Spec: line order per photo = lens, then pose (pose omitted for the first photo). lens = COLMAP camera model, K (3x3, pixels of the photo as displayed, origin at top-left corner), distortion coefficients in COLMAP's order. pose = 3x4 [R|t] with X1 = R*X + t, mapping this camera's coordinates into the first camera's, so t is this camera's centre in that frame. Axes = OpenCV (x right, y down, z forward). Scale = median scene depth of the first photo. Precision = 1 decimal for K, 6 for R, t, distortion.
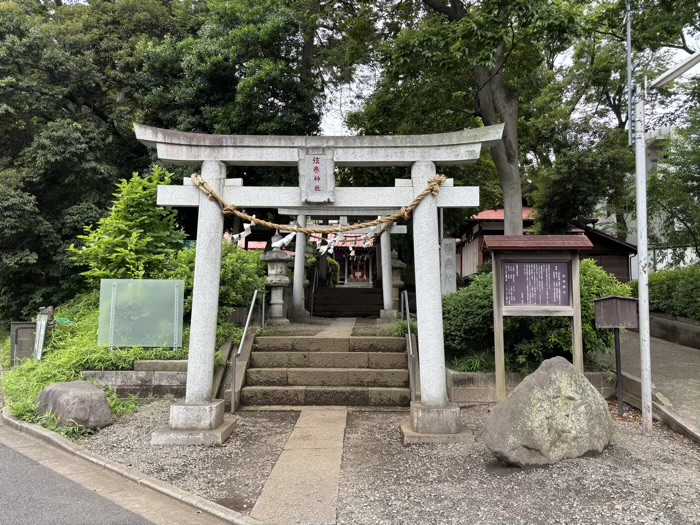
lens RADIAL K [[523.9, 0, 353.5], [0, 523.9, 264.6], [0, 0, 1]] dist [0.050465, -0.056528]
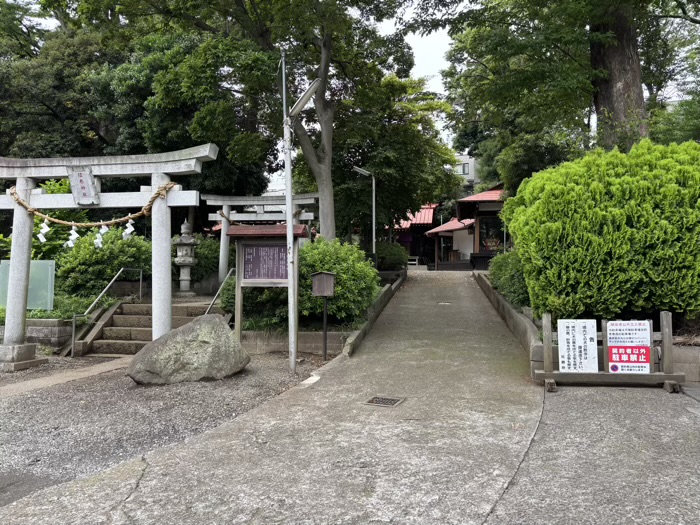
lens RADIAL K [[523.9, 0, 357.1], [0, 523.9, 256.5], [0, 0, 1]] dist [0.050465, -0.056528]
pose [[0.985987, -0.004869, -0.166752, 0.794721], [0.008484, 0.999744, 0.020970, -0.003316], [0.166608, -0.022091, 0.985776, -0.248197]]
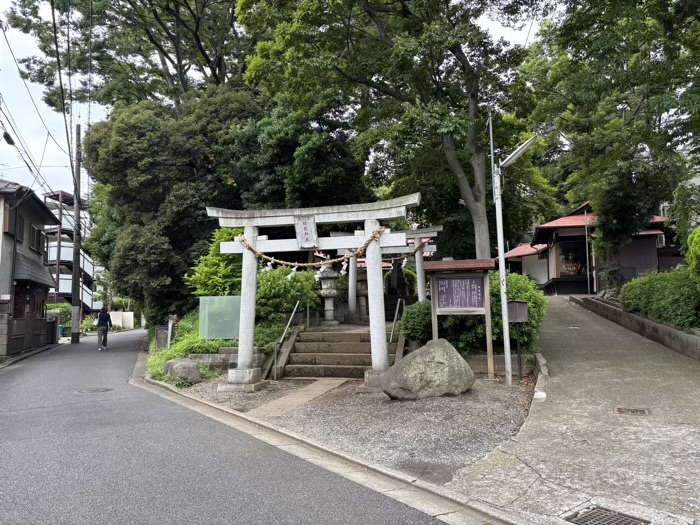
lens RADIAL K [[523.9, 0, 354.2], [0, 523.9, 262.8], [0, 0, 1]] dist [0.050465, -0.056528]
pose [[0.971700, -0.040367, -0.232742, 0.410551], [0.036679, 0.999124, -0.020153, -0.029883], [0.233351, 0.011046, 0.972330, -0.514787]]
